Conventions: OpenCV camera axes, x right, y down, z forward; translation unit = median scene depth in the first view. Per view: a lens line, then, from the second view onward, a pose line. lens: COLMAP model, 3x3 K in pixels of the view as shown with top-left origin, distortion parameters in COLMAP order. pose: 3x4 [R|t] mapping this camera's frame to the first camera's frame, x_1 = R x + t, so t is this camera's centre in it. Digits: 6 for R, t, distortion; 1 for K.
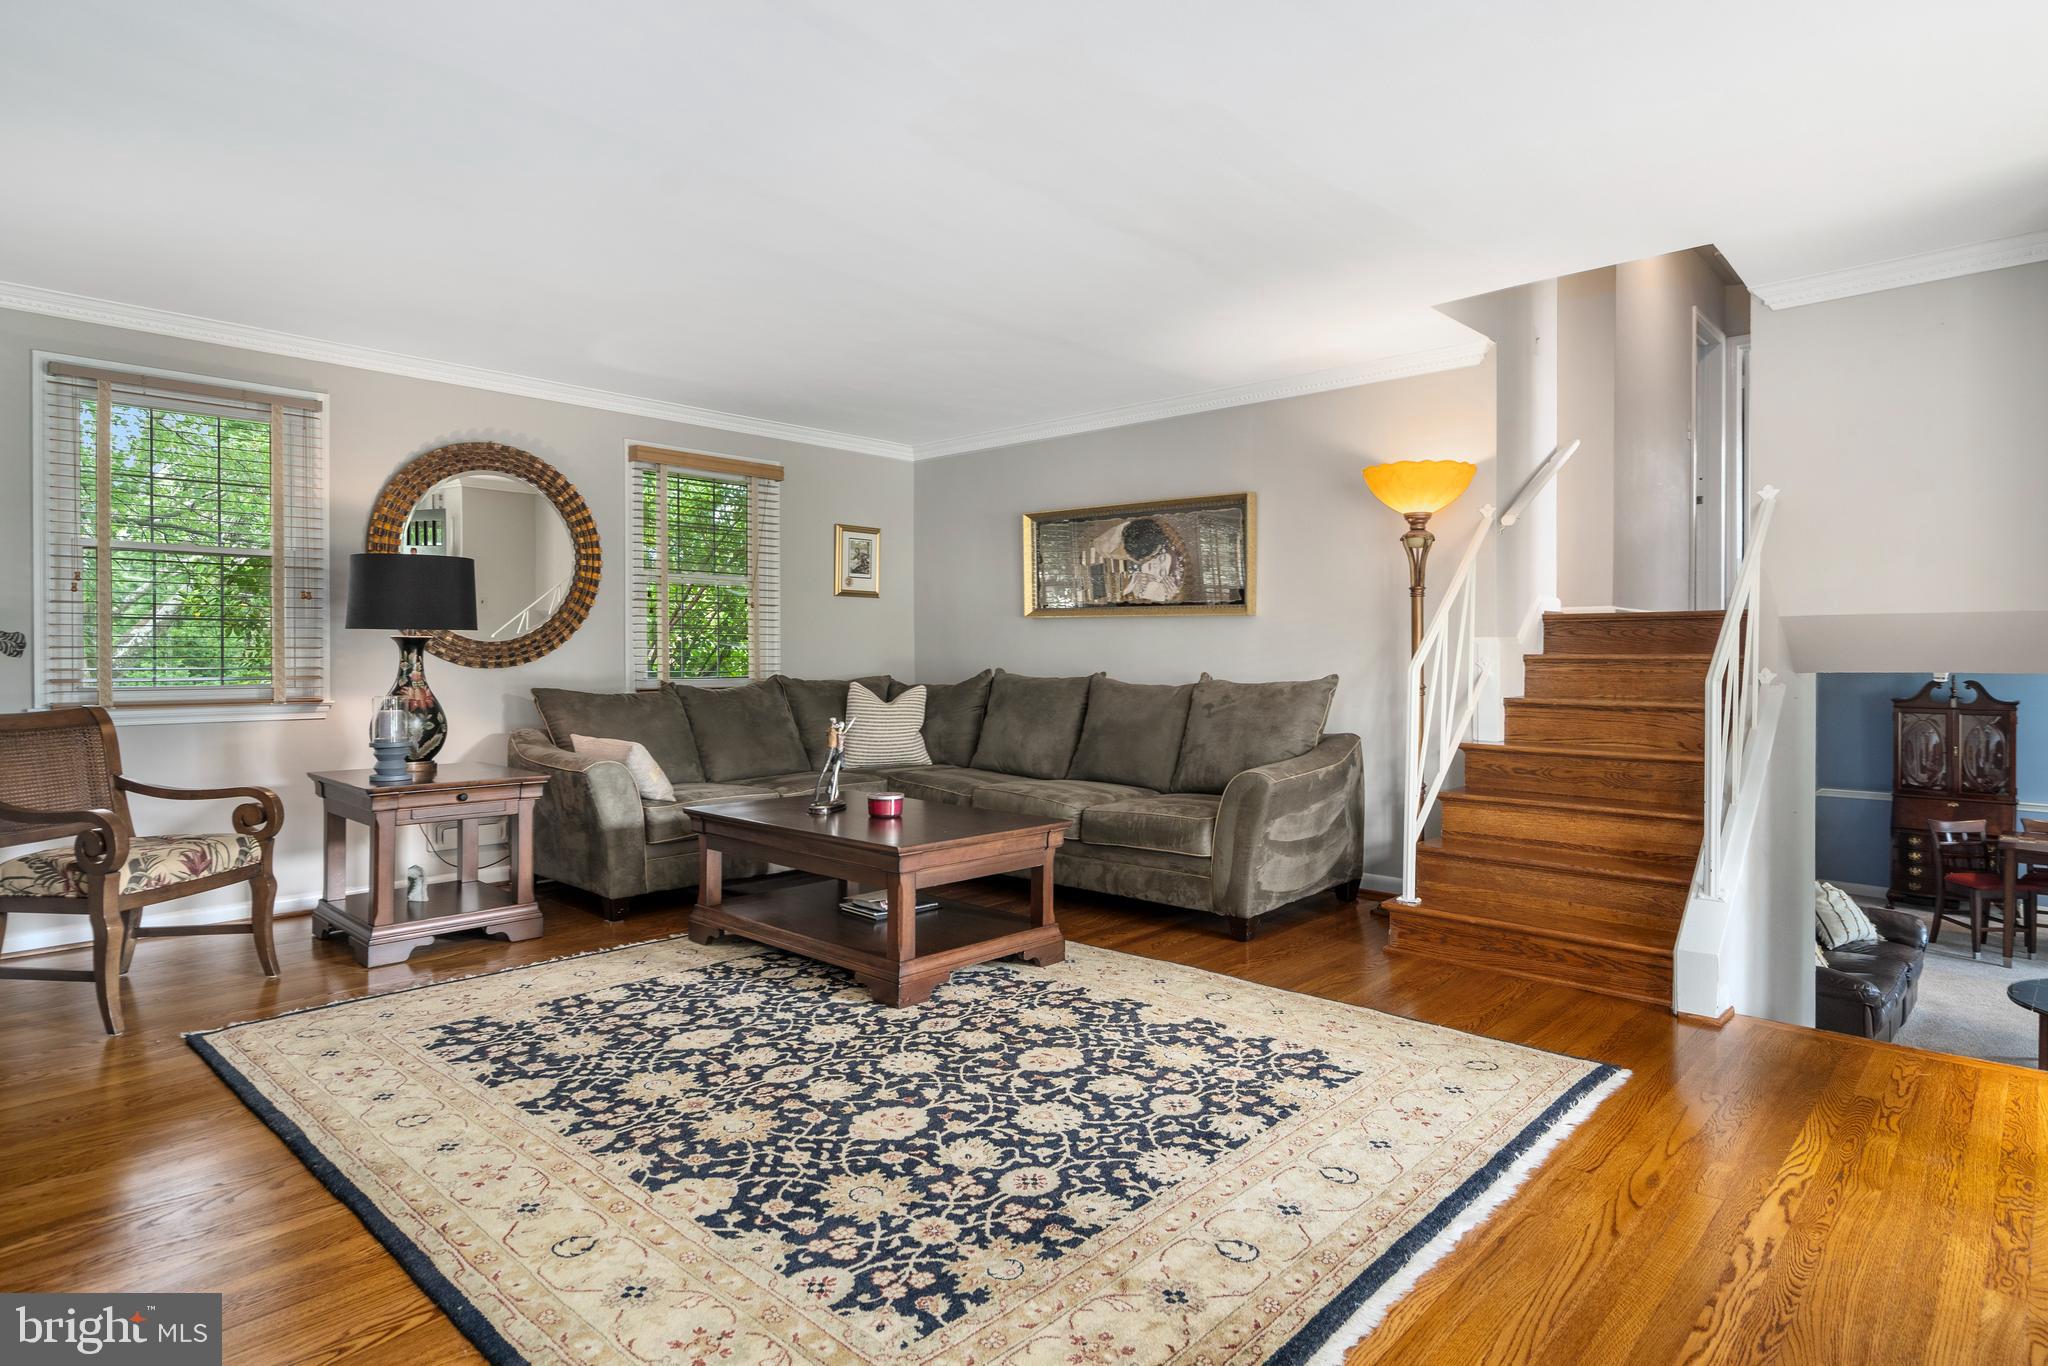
lens RADIAL K [[1127.3, 0, 1033.0], [0, 1127.3, 648.6], [0, 0, 1]] dist [-0.000393, -0.001707]
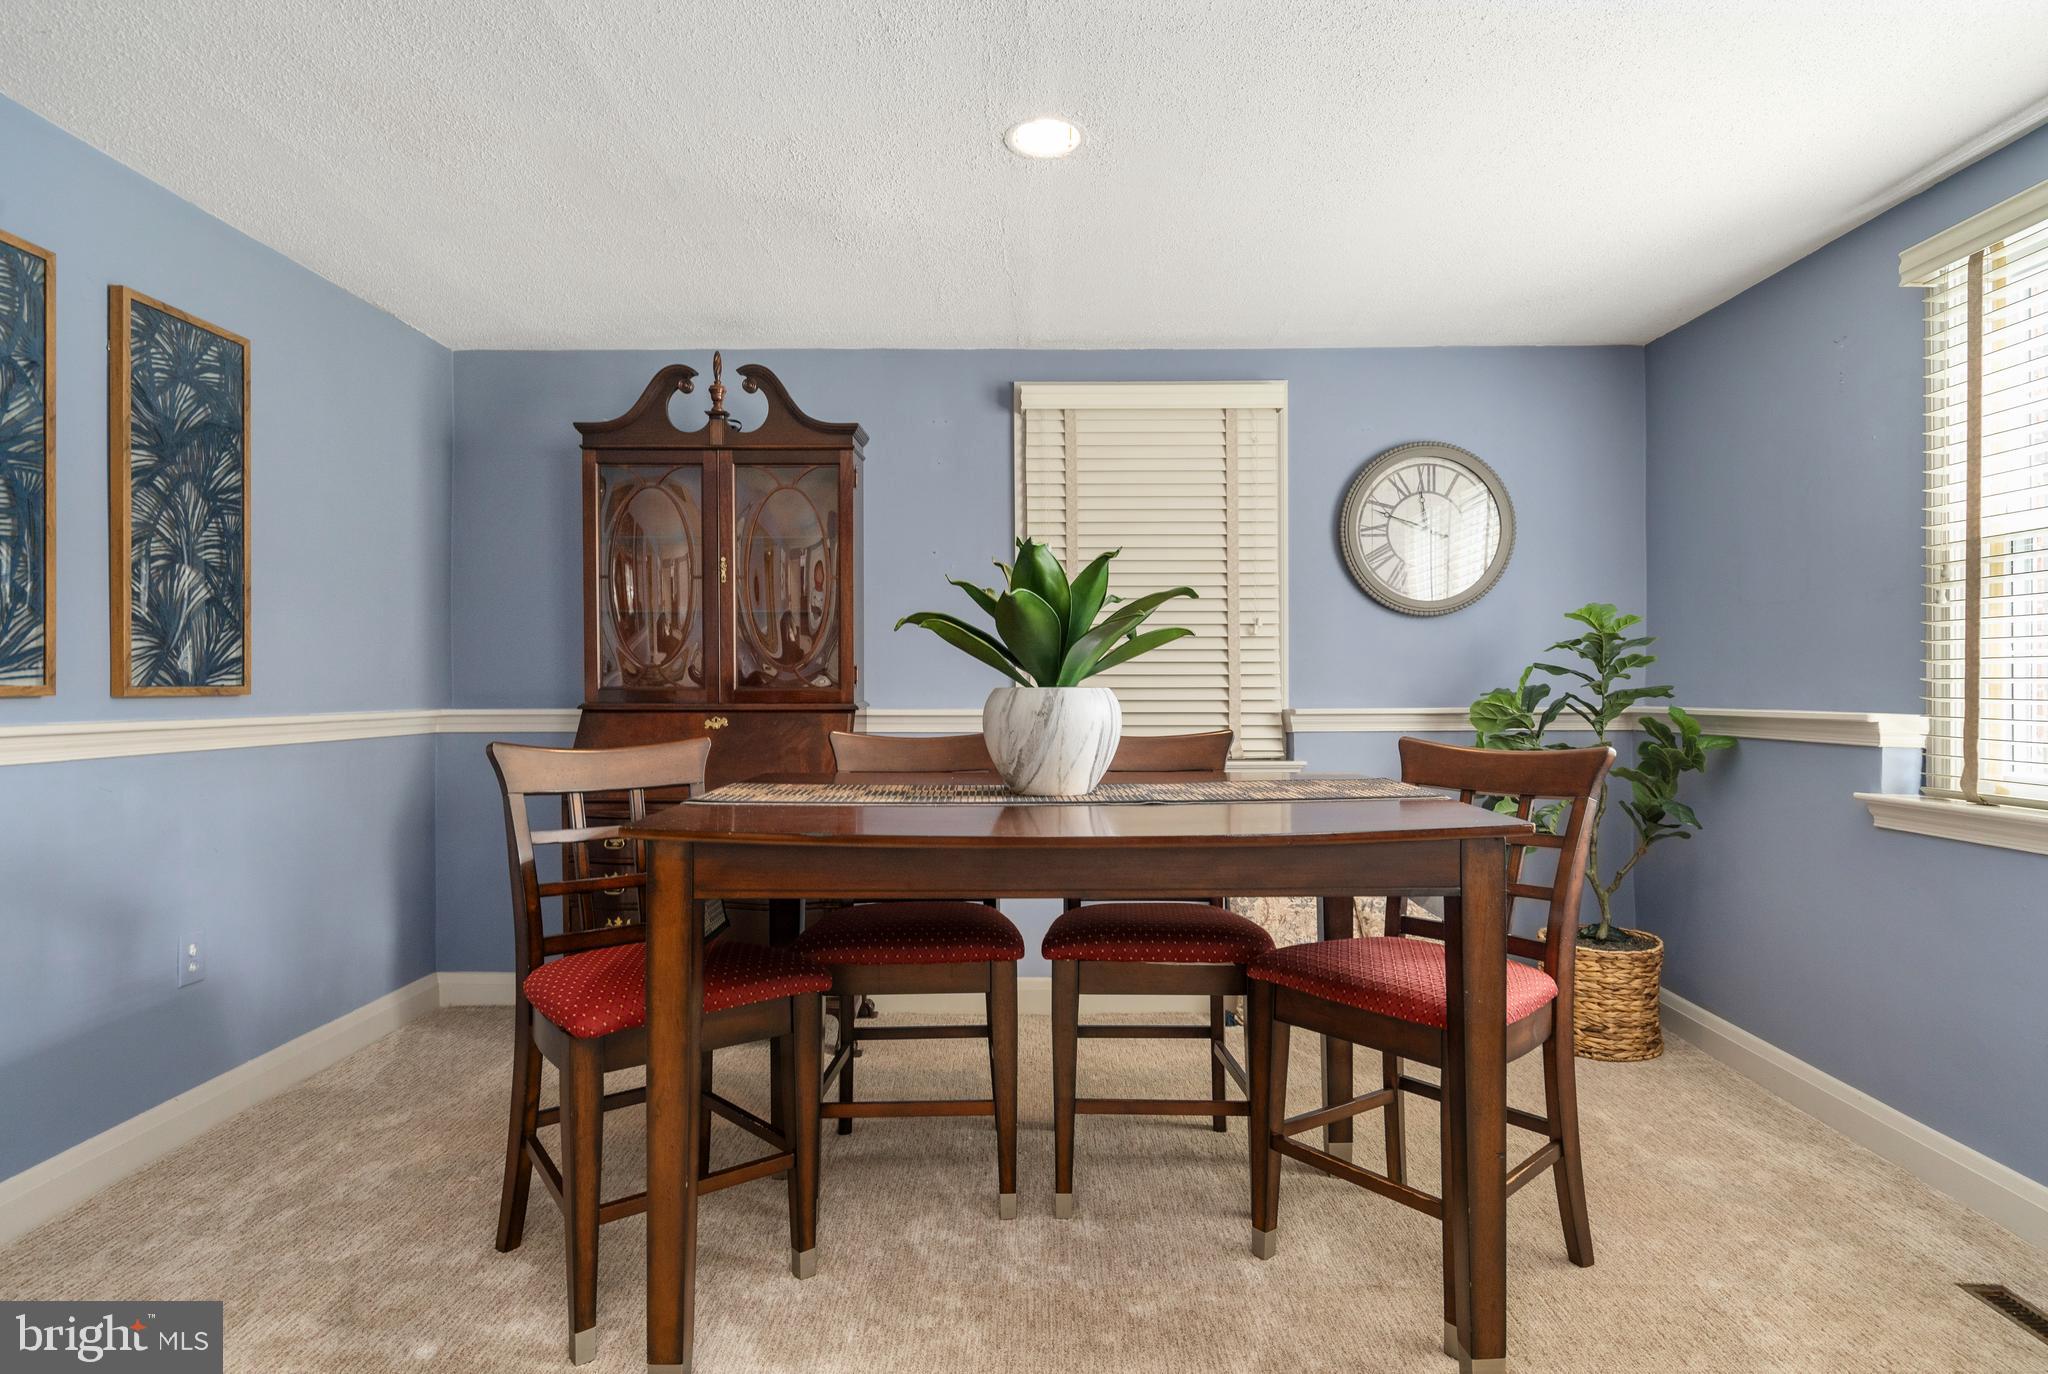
lens RADIAL K [[1128.5, 0, 1028.5], [0, 1128.5, 688.7], [0, 0, 1]] dist [-0.000027, -0.000154]
pose [[0.741177, -0.005604, 0.671286, 0.669161], [0.003211, 0.999983, 0.004803, 0.129643], [-0.671302, -0.001404, 0.741183, 0.691667]]
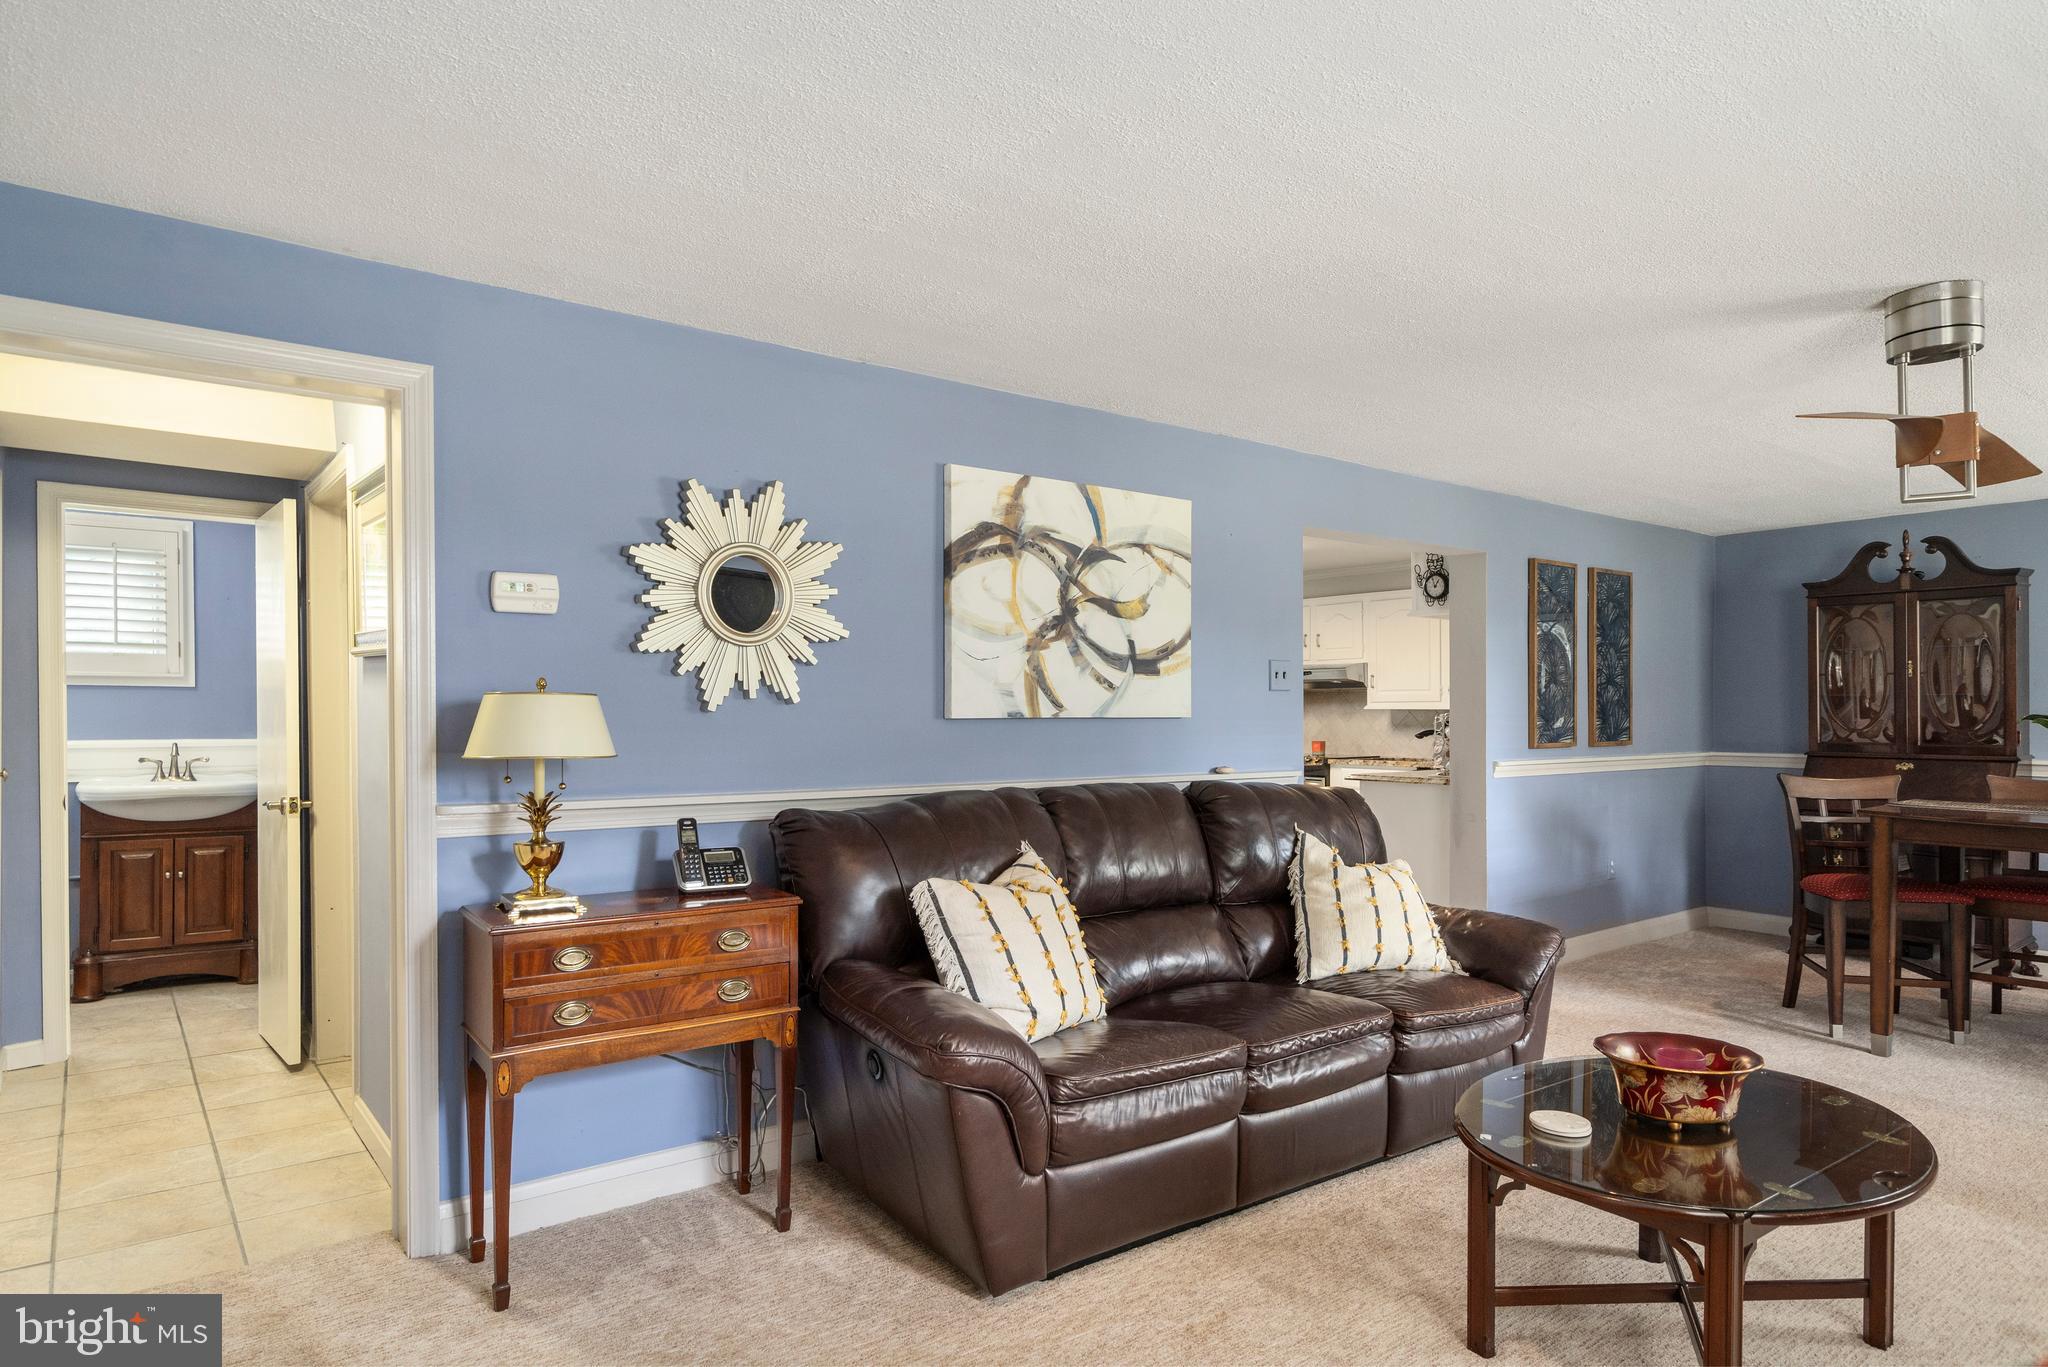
lens RADIAL K [[1197.8, 0, 1017.4], [0, 1197.8, 712.3], [0, 0, 1]] dist [0.000534, -0.000120]
pose [[0.985383, -0.003283, -0.170321, 0.502186], [0.003267, 0.999995, -0.000379, 0.113773], [0.170322, -0.000182, 0.985389, 0.359833]]
